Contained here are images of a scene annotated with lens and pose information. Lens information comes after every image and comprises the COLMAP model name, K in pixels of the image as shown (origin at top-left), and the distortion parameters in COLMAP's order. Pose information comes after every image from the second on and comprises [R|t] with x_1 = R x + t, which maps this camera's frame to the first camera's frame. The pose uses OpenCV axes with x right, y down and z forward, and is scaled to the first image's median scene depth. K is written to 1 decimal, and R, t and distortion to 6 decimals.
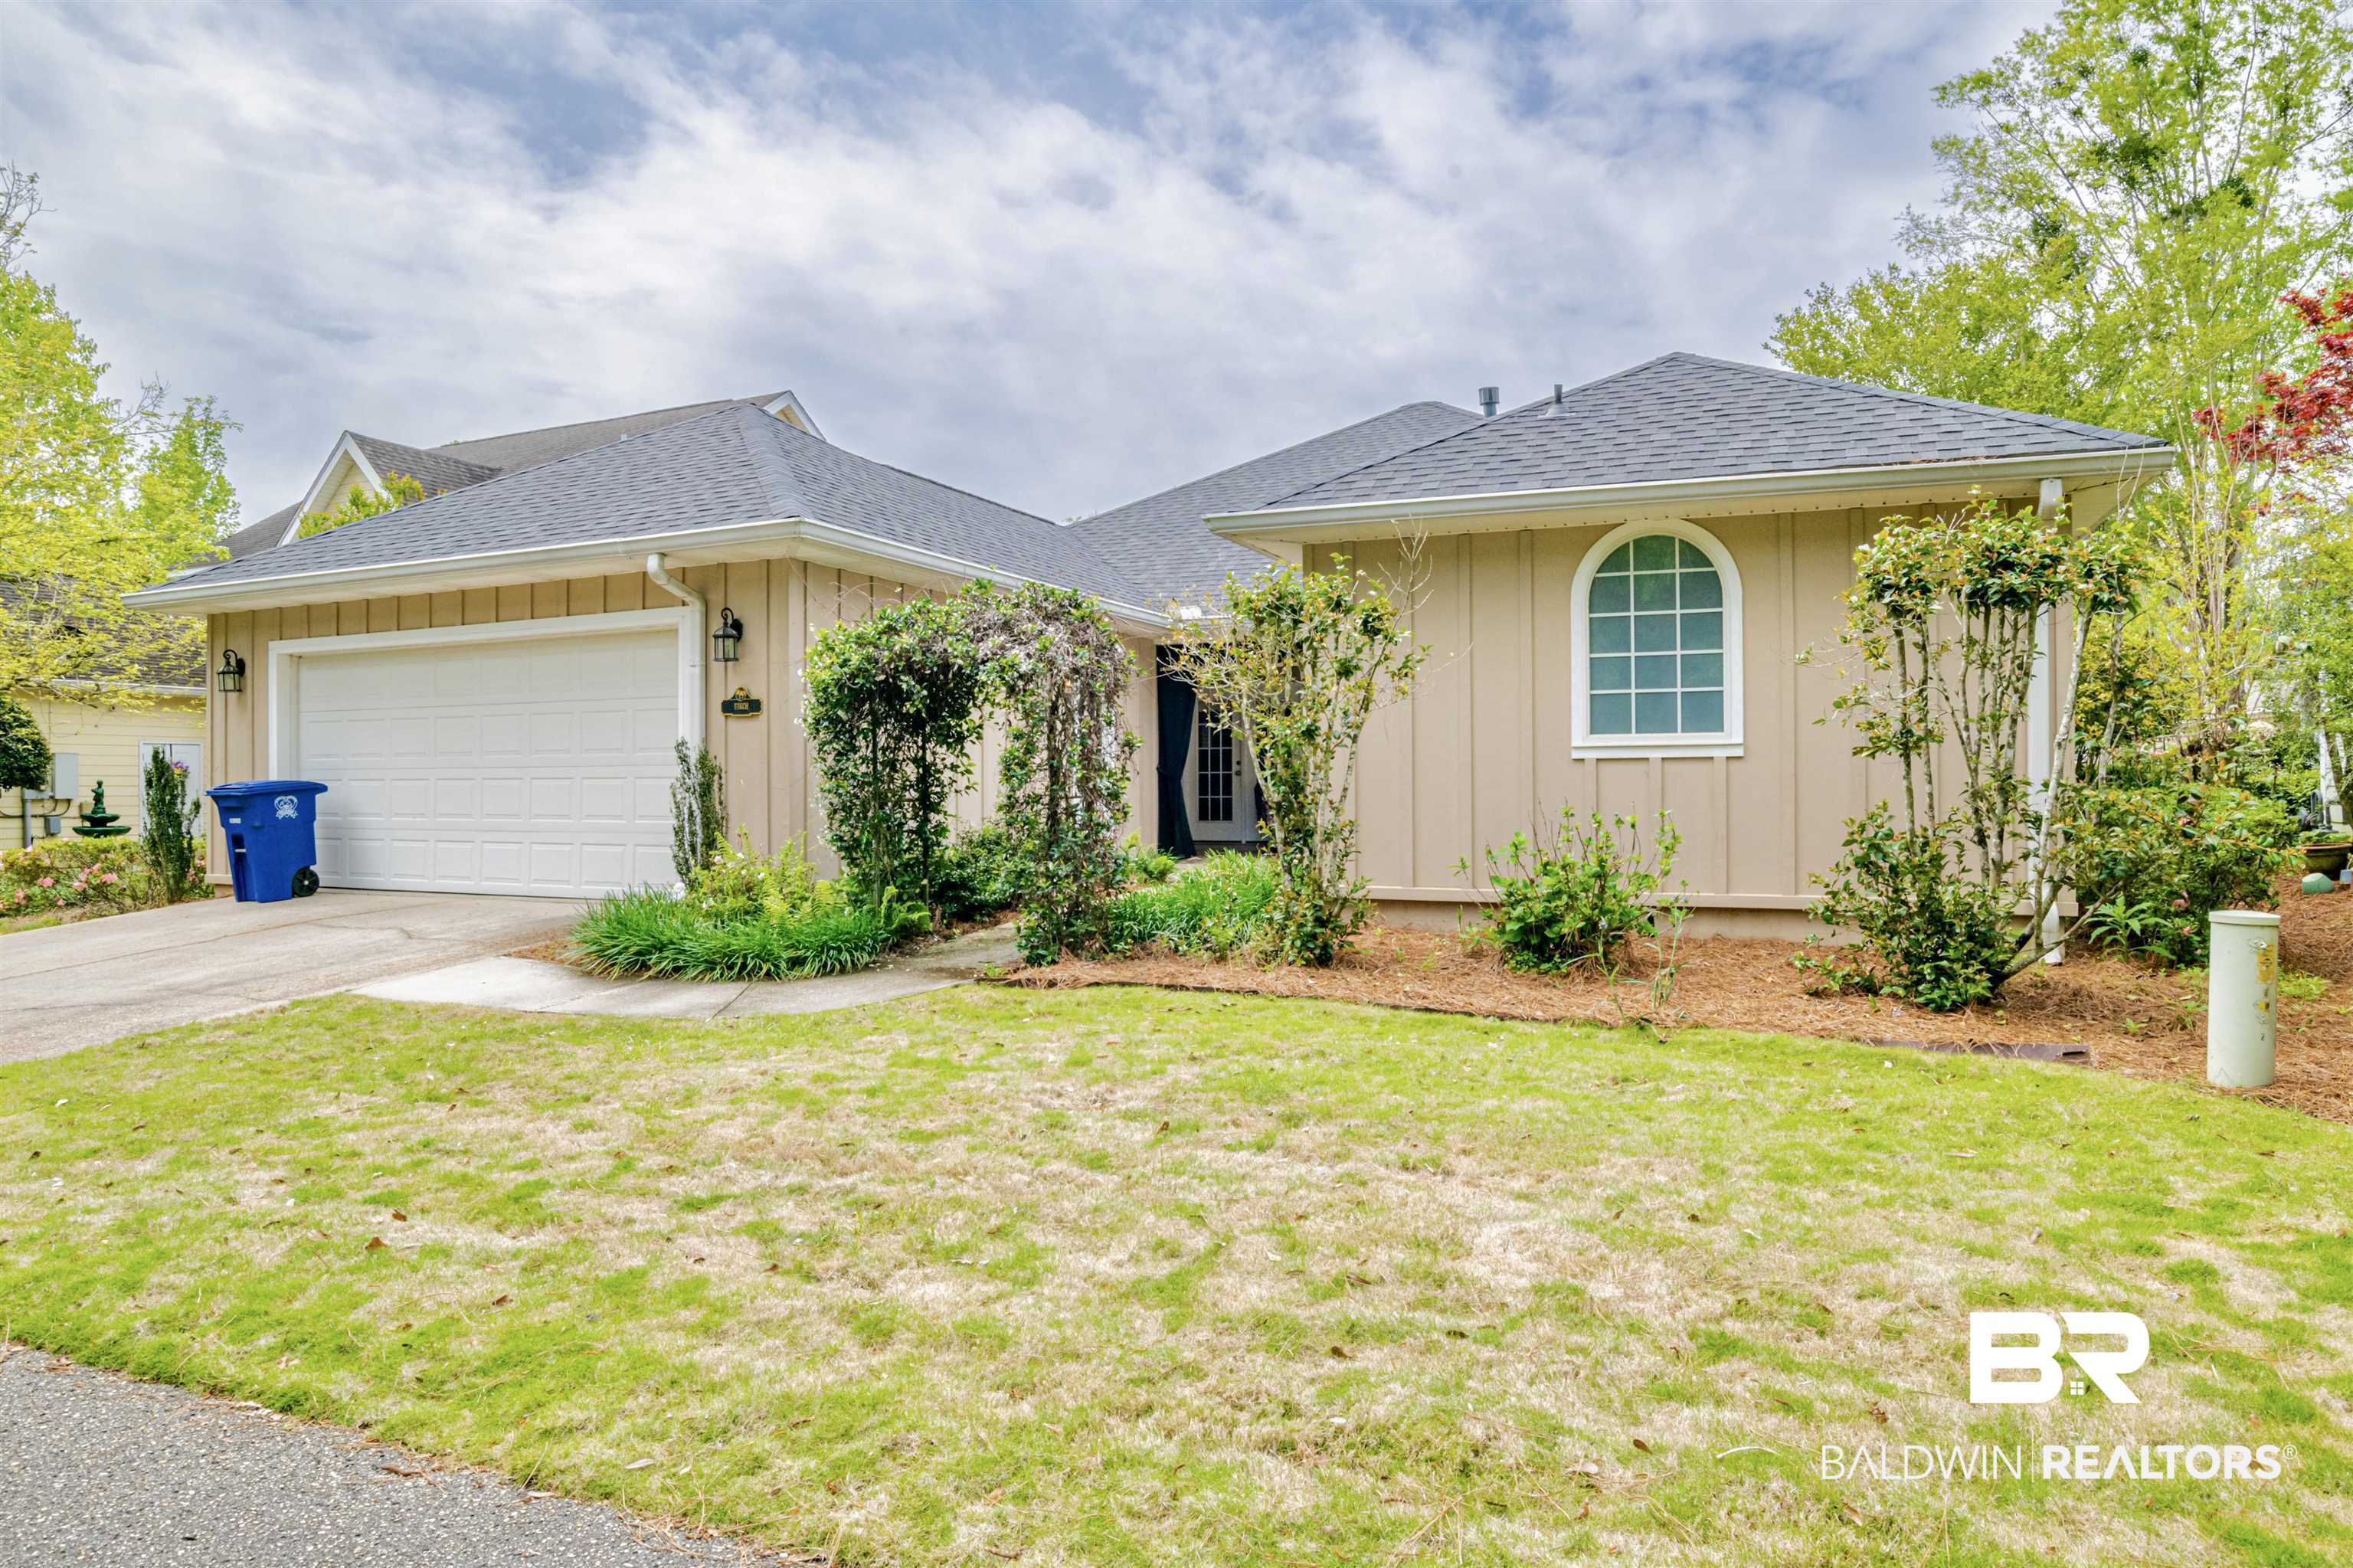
lens RADIAL K [[1284.8, 0, 1233.3], [0, 1284.8, 804.0], [0, 0, 1]] dist [-0.034011, -0.000139]
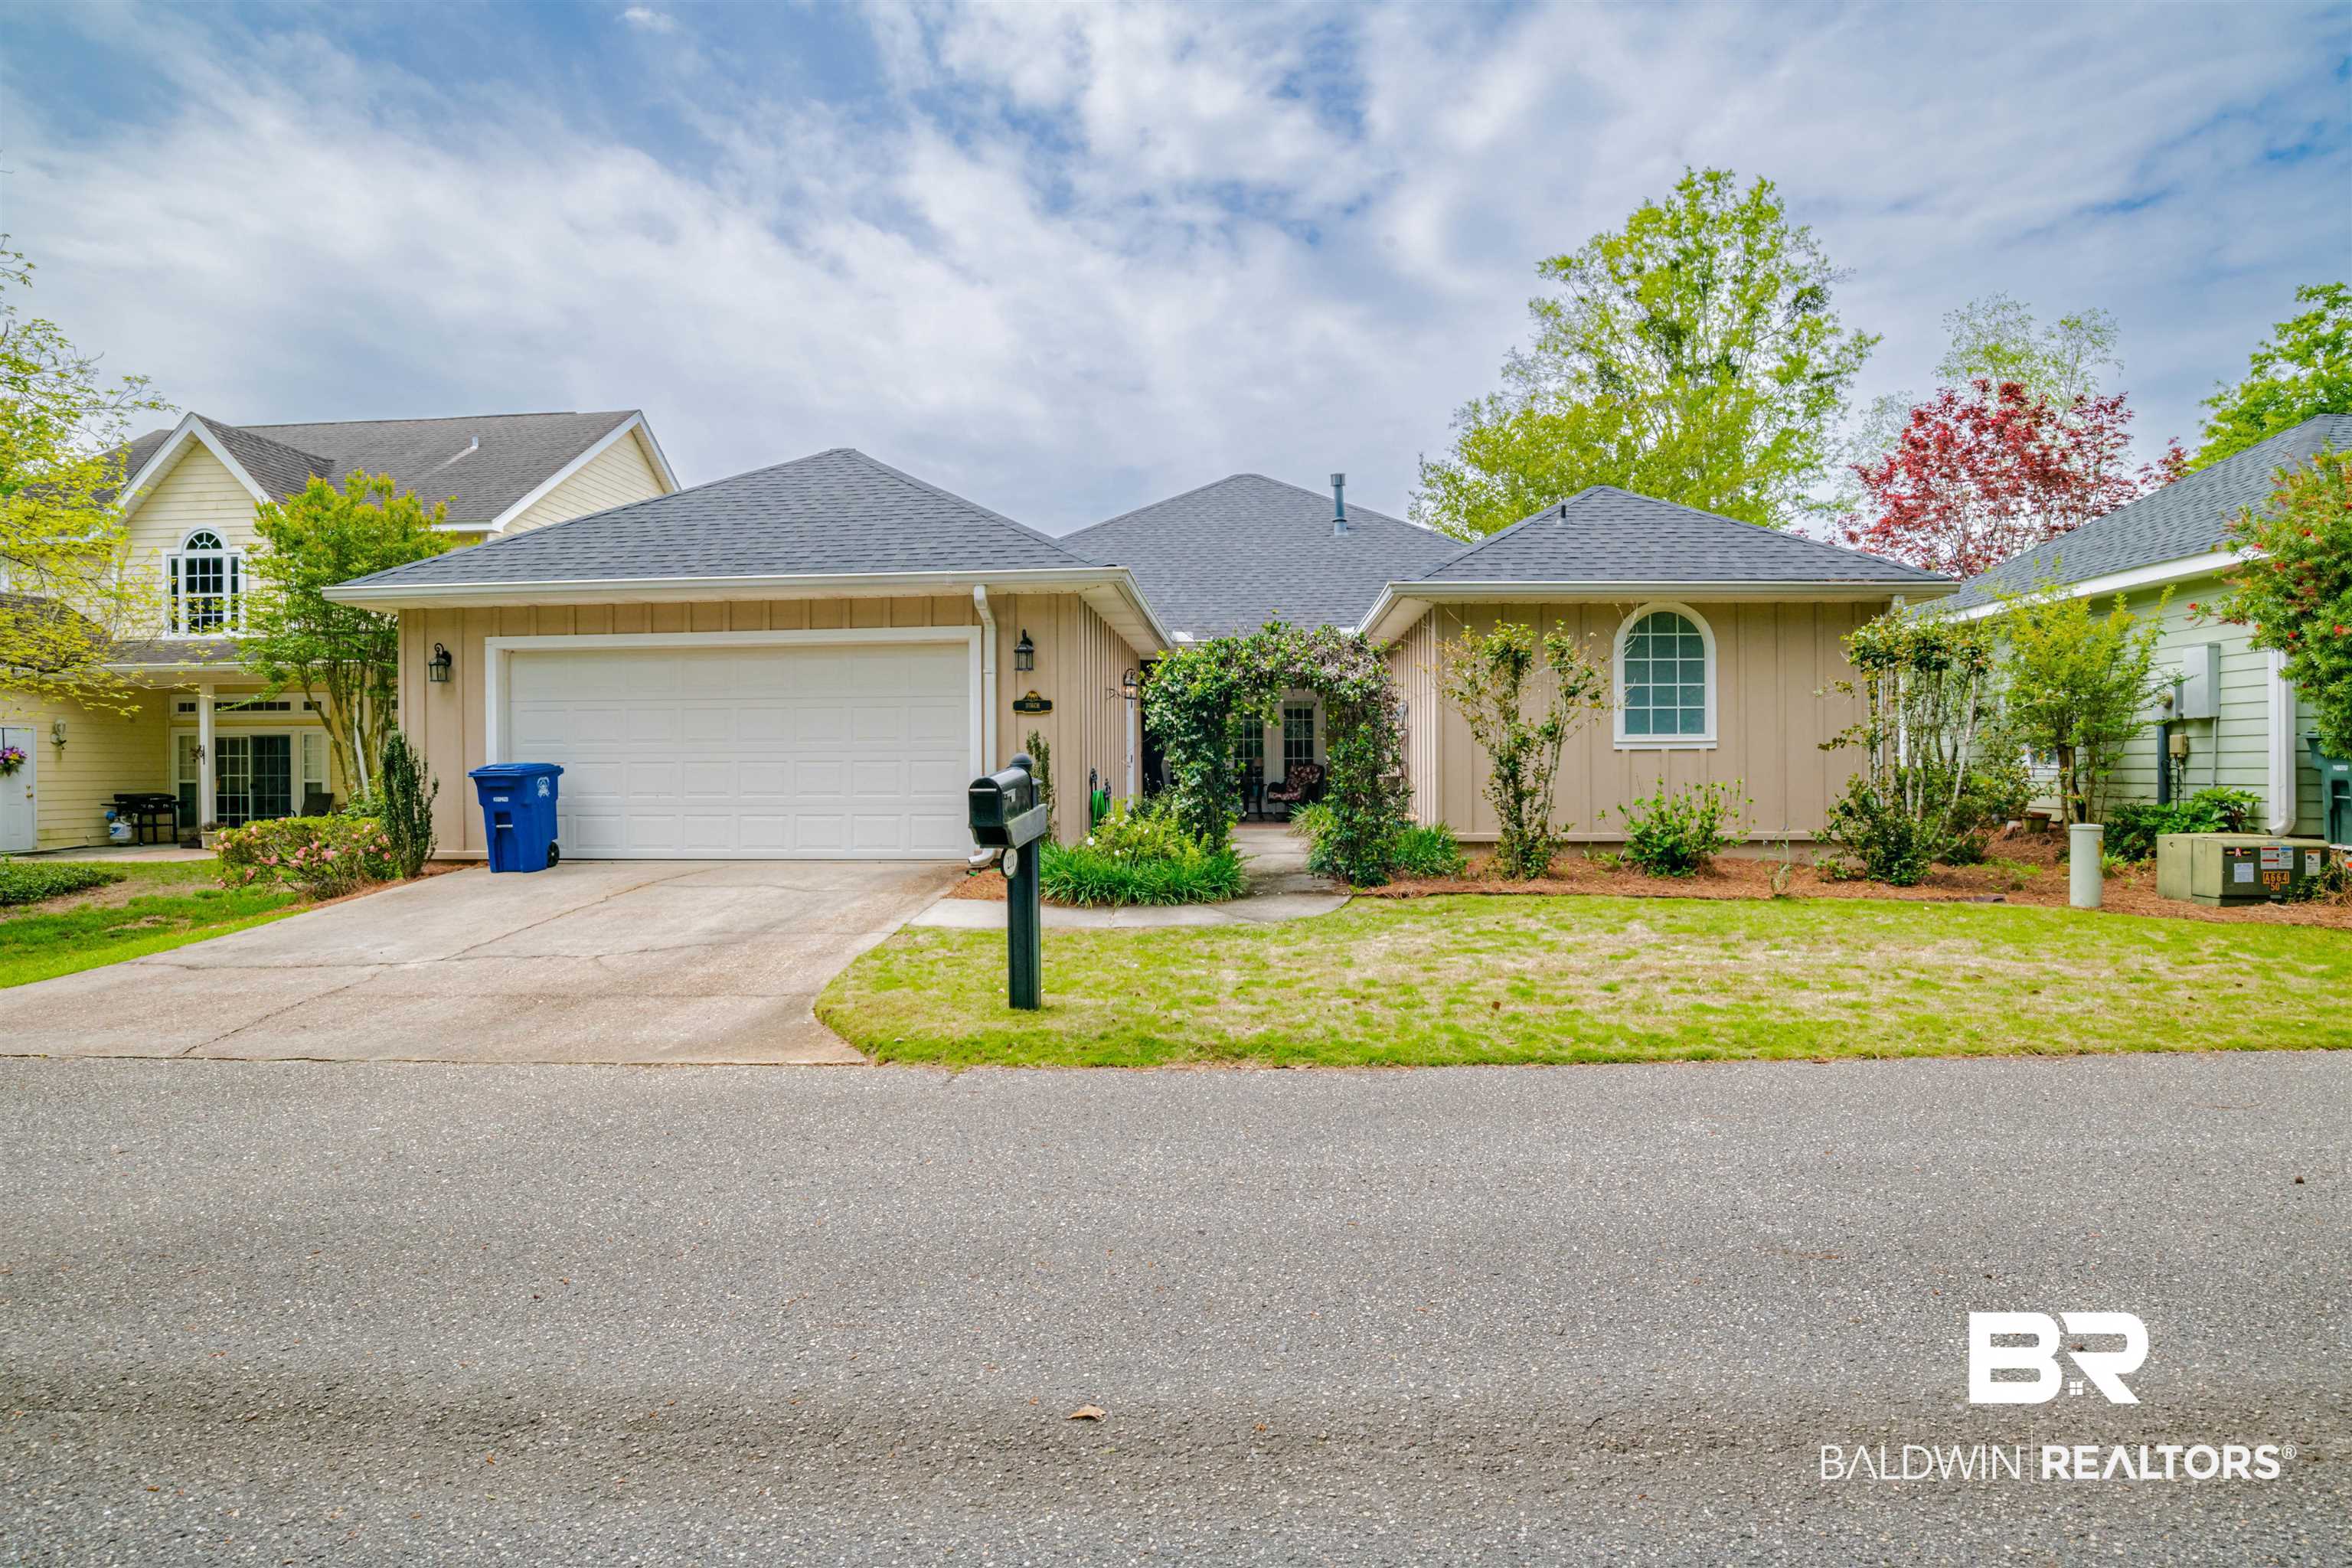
lens RADIAL K [[1202.0, 0, 1113.3], [0, 1202.0, 788.7], [0, 0, 1]] dist [-0.054139, 0.013865]
pose [[0.952487, -0.002556, 0.304567, -0.583186], [0.006083, 0.999925, -0.010632, 0.018124], [-0.304517, 0.011980, 0.952432, -0.154423]]
